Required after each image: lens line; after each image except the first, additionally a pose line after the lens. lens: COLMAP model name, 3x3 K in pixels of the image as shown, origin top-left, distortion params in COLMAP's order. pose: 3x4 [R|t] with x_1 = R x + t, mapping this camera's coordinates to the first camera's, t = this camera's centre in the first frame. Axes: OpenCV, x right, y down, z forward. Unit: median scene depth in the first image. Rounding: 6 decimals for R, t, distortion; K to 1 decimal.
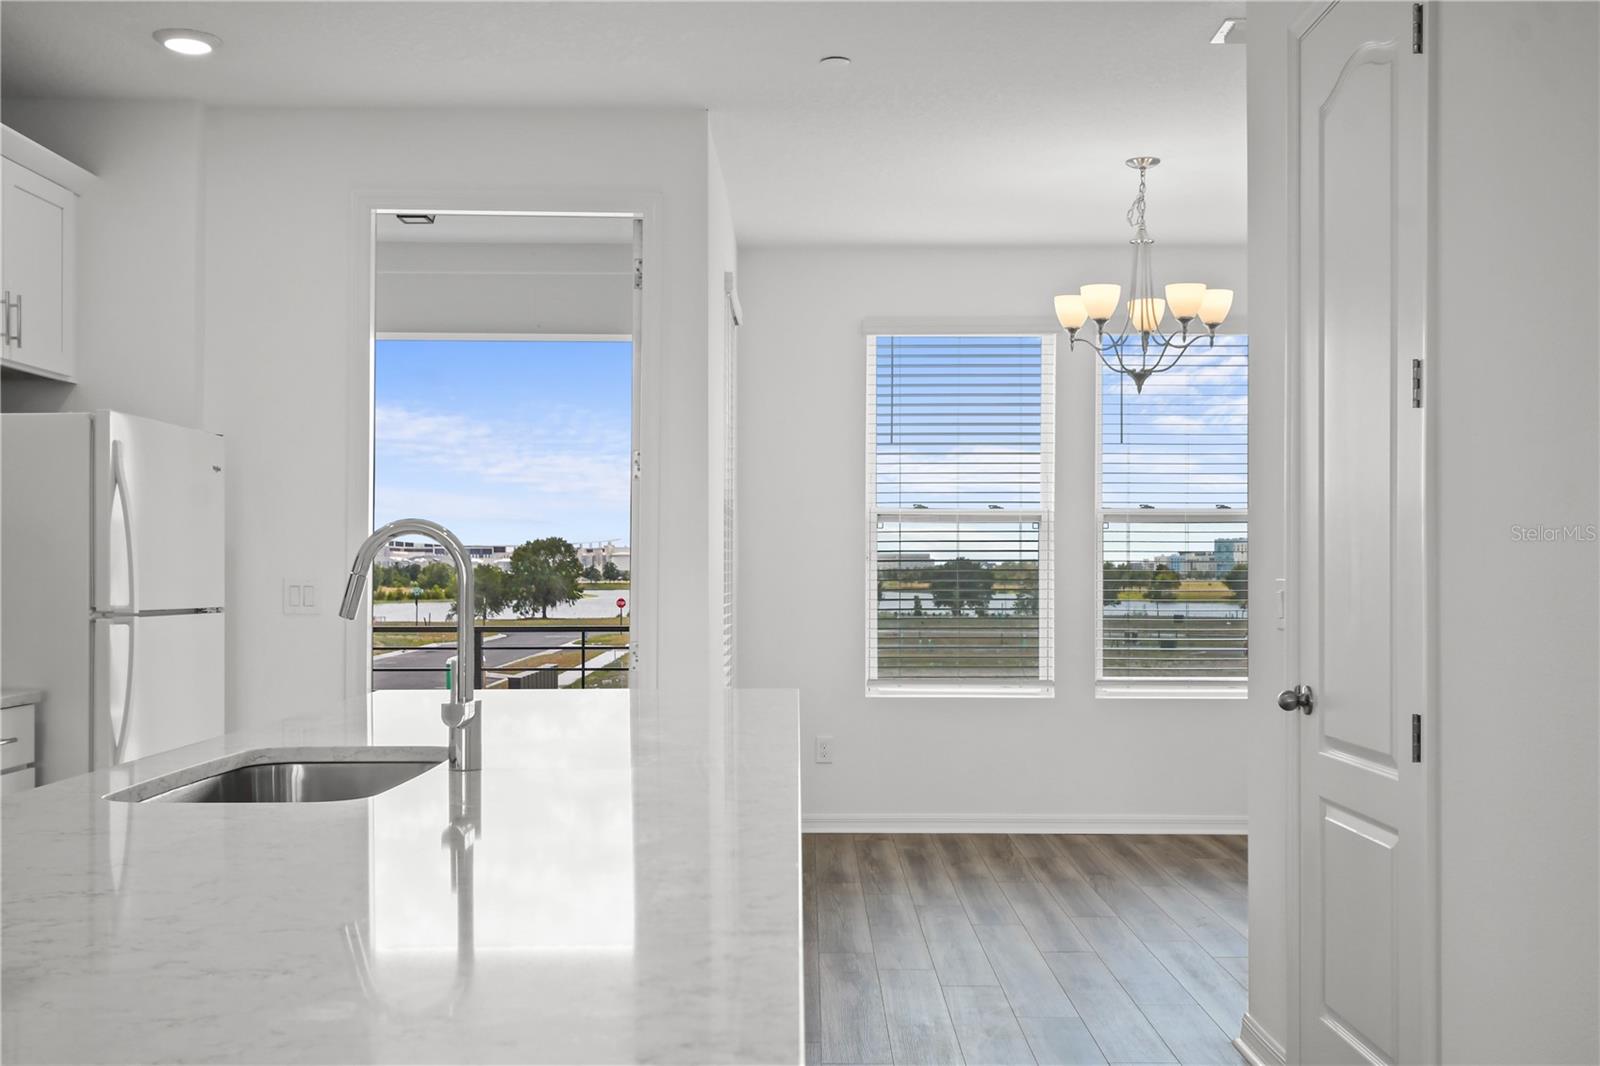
lens RADIAL K [[1621.5, 0, 800.2], [0, 1621.5, 542.6], [0, 0, 1]] dist [-0.000525, 0.000000]
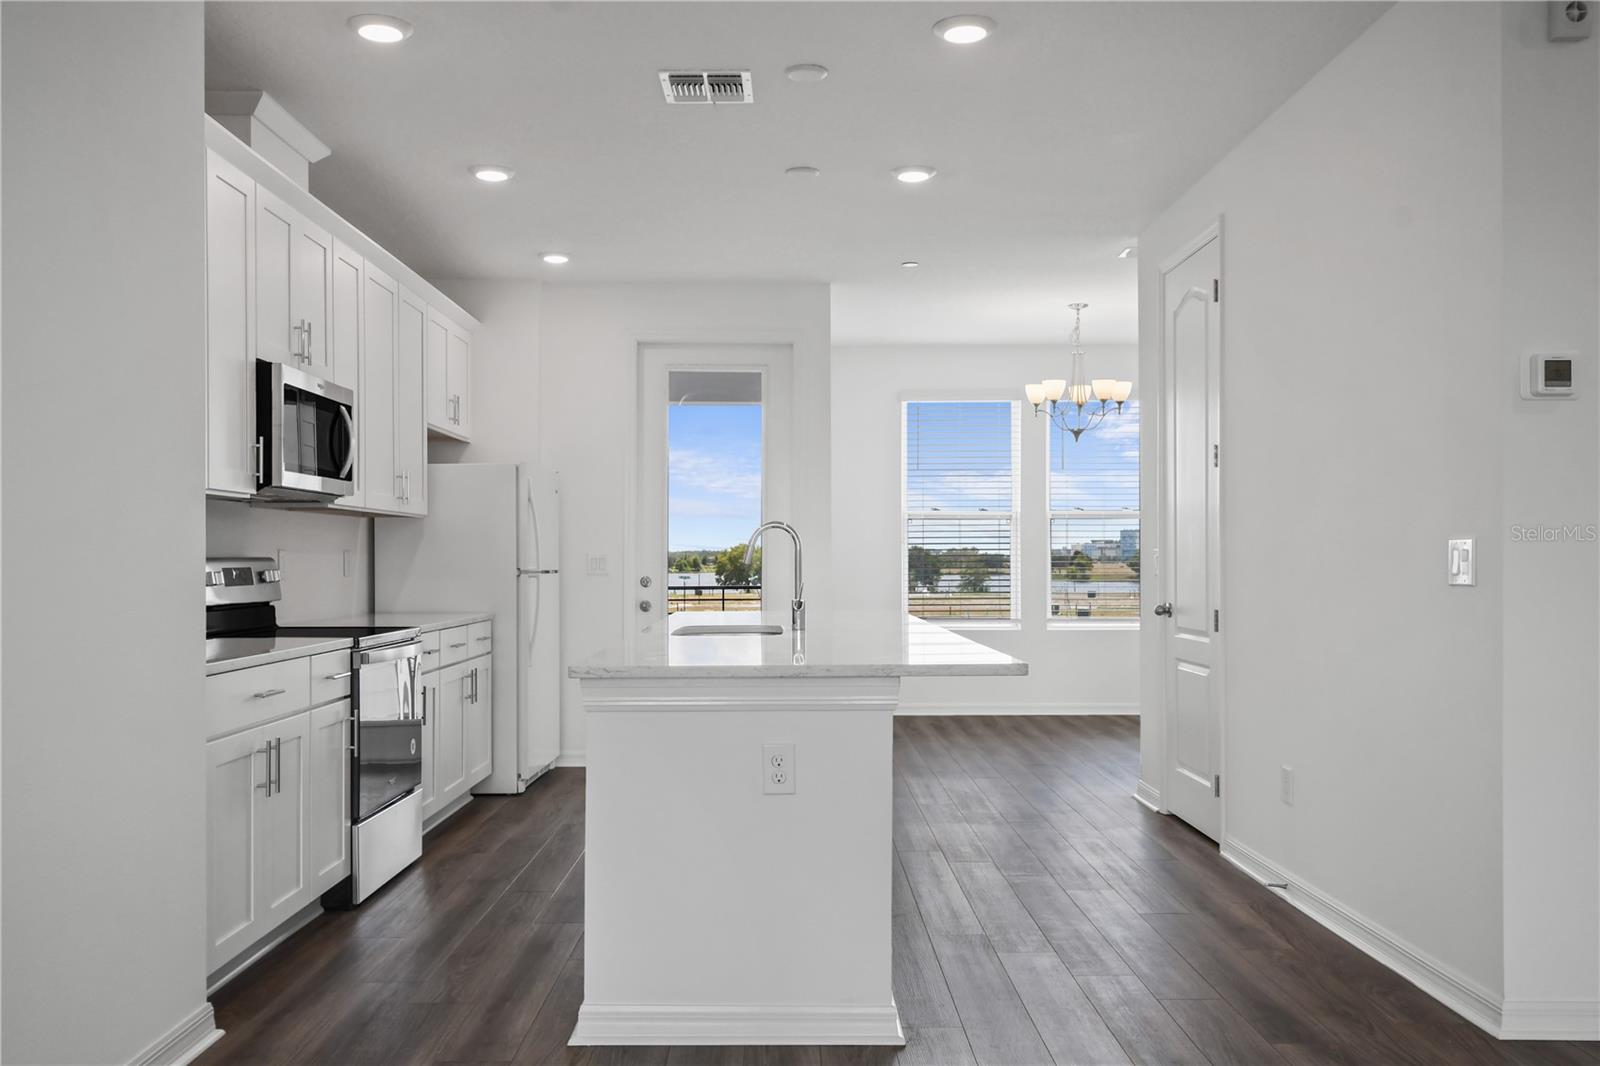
lens RADIAL K [[1317.4, 0, 801.4], [0, 1317.4, 536.7], [0, 0, 1]] dist [0.005732, 0.001885]
pose [[0.999909, -0.004037, 0.012903, -0.093169], [0.004015, 0.999991, 0.001689, 0.001979], [-0.012910, -0.001637, 0.999915, -0.359435]]
